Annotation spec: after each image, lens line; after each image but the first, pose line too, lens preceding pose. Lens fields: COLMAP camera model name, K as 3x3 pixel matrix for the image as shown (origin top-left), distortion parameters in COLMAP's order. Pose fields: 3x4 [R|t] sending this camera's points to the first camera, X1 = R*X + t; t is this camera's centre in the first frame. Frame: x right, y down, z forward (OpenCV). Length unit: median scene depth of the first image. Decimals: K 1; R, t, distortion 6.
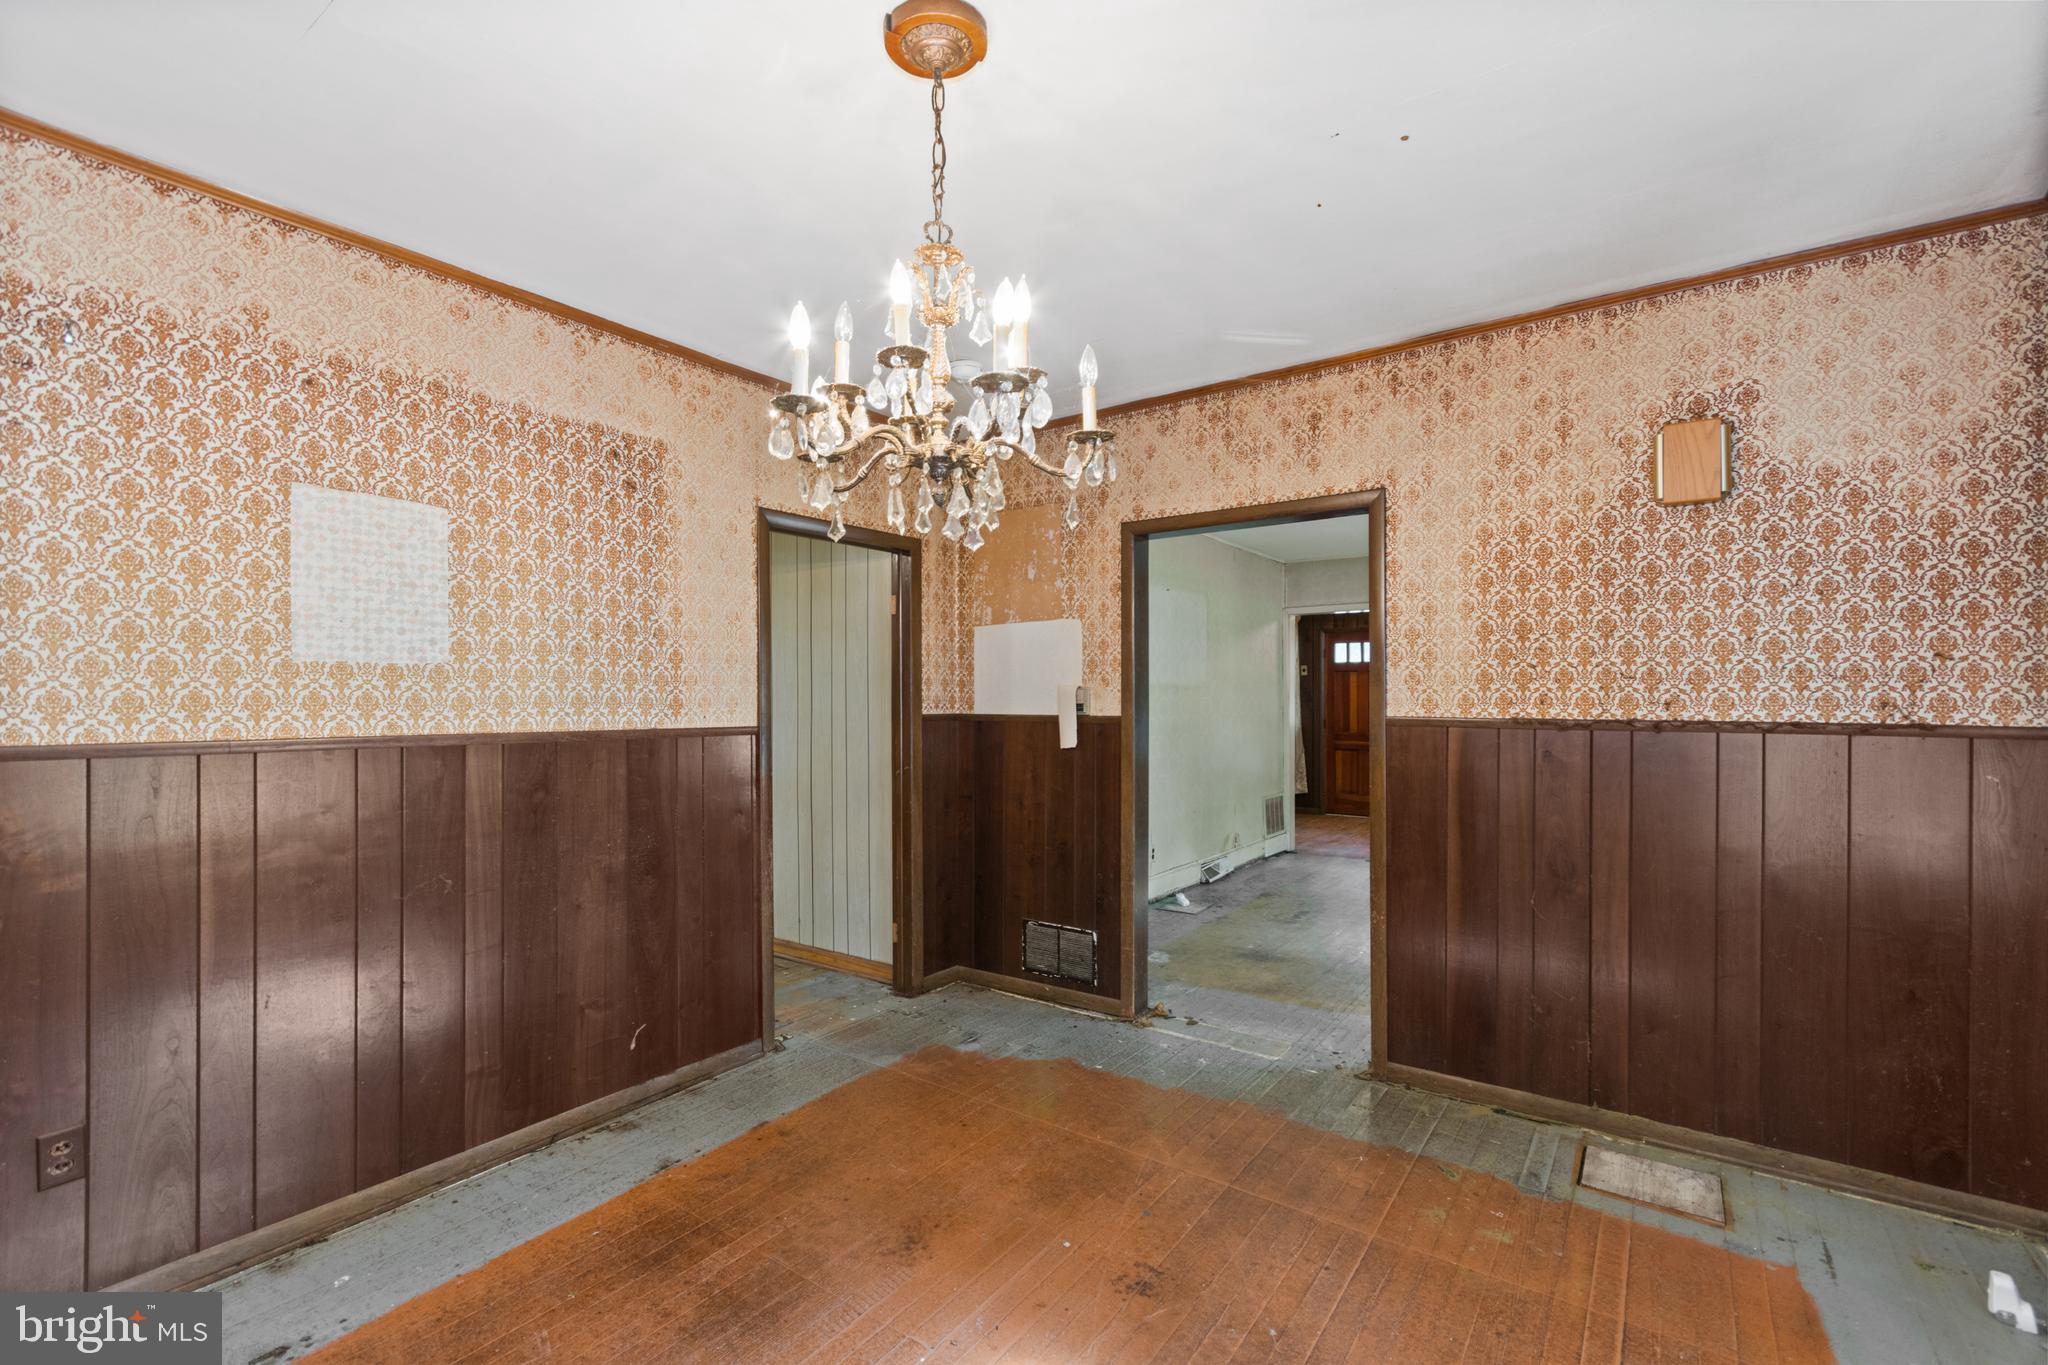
lens RADIAL K [[904.5, 0, 1022.5], [0, 904.5, 691.3], [0, 0, 1]] dist [0.000683, 0.000124]
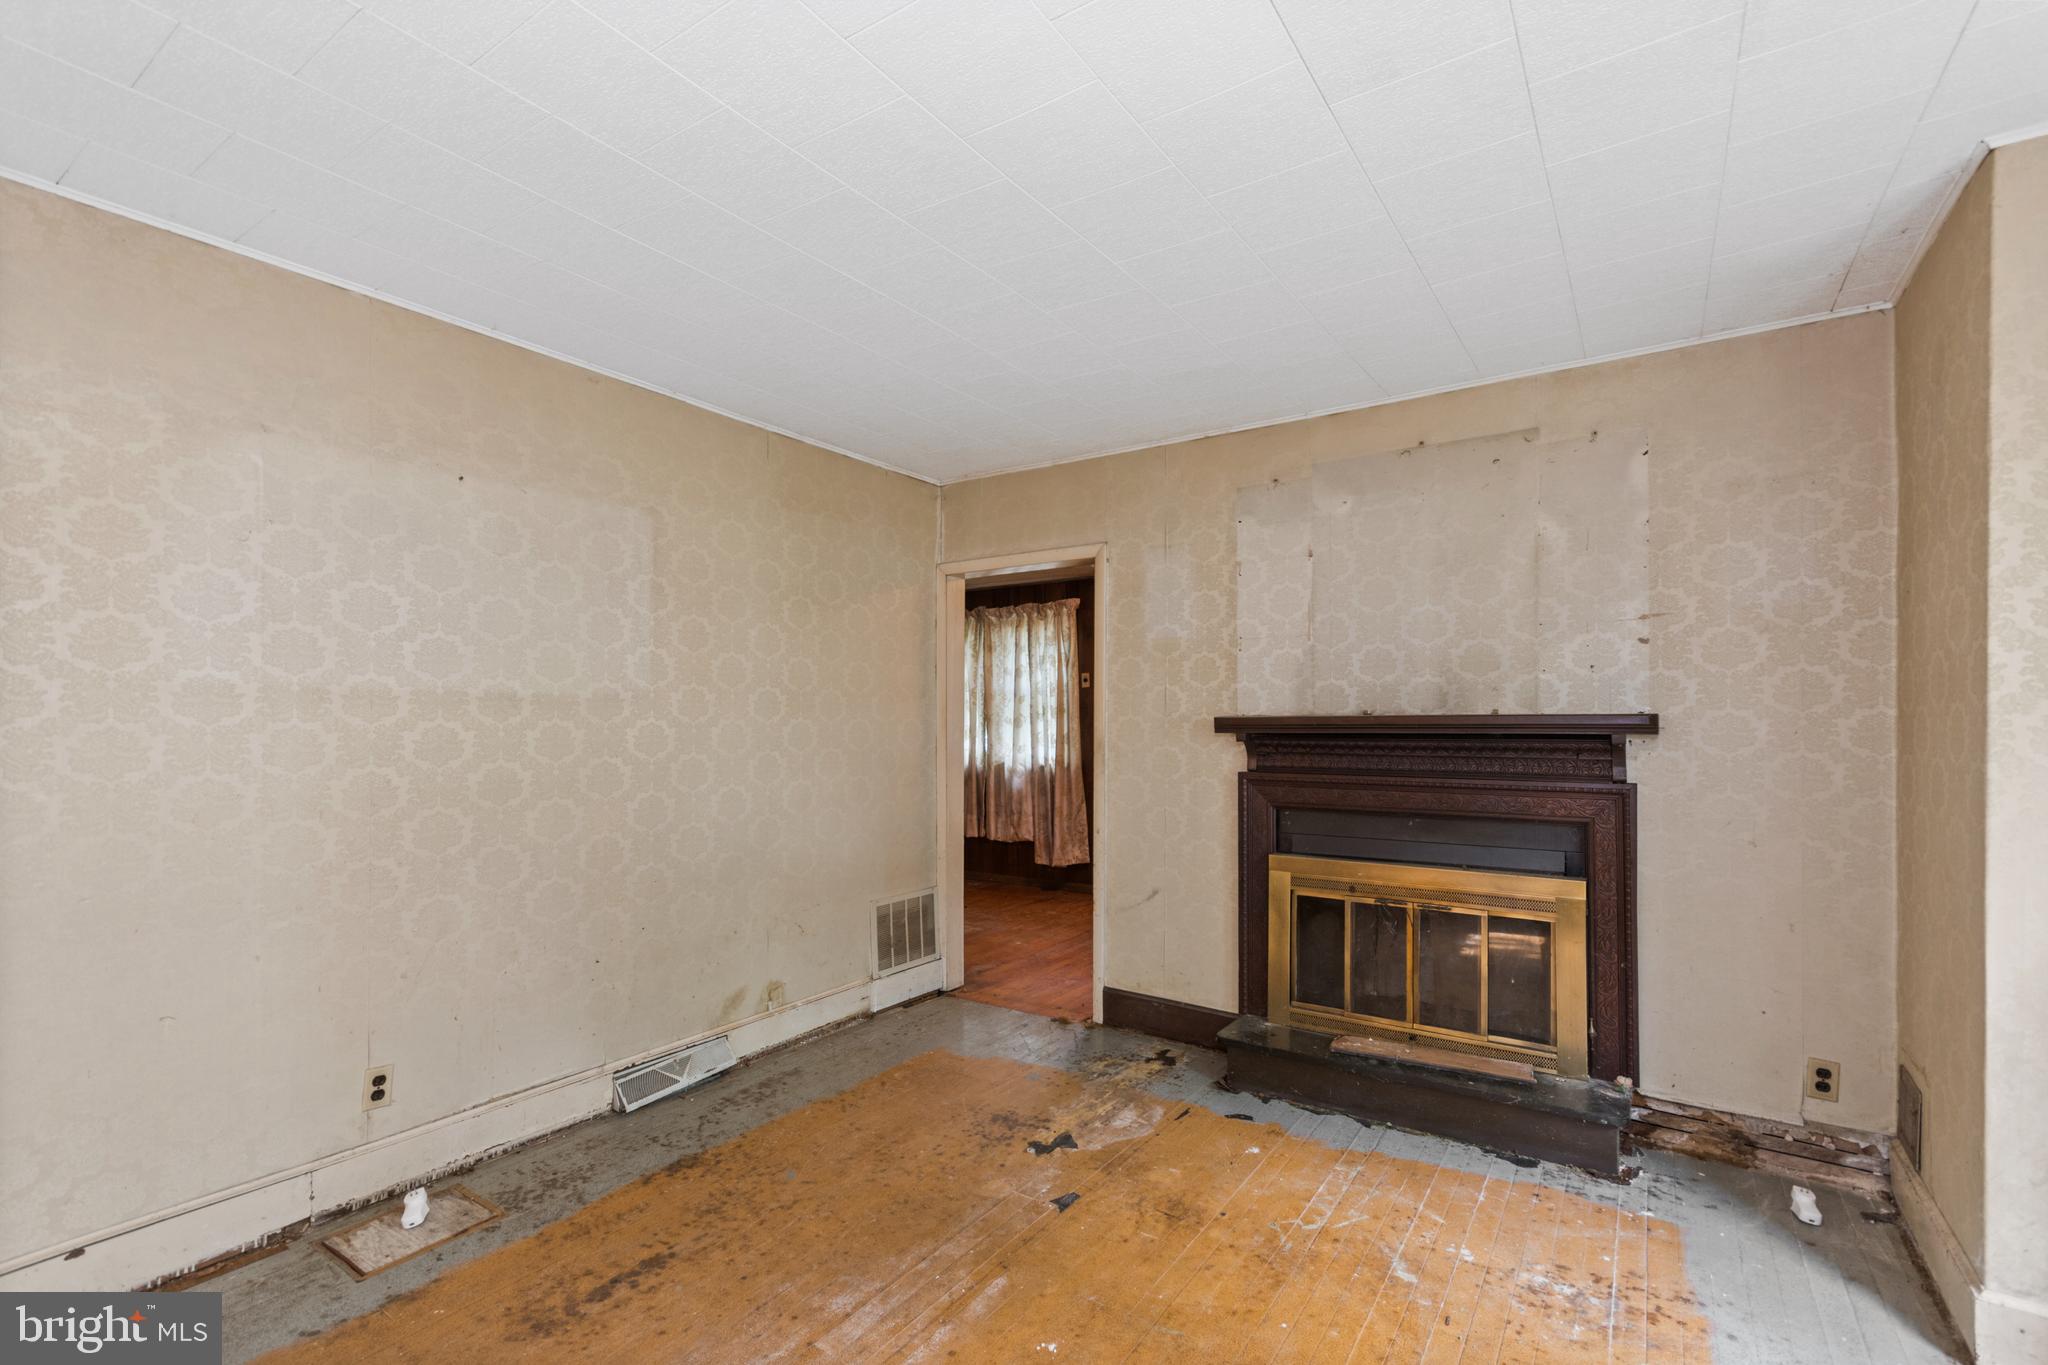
lens RADIAL K [[920.4, 0, 1027.8], [0, 920.4, 708.9], [0, 0, 1]] dist [0.002567, 0.000700]
pose [[0.999574, 0.004733, 0.028816, 0.375467], [-0.004661, 0.999986, -0.002541, 0.000099], [-0.028827, 0.002406, 0.999582, 0.476581]]
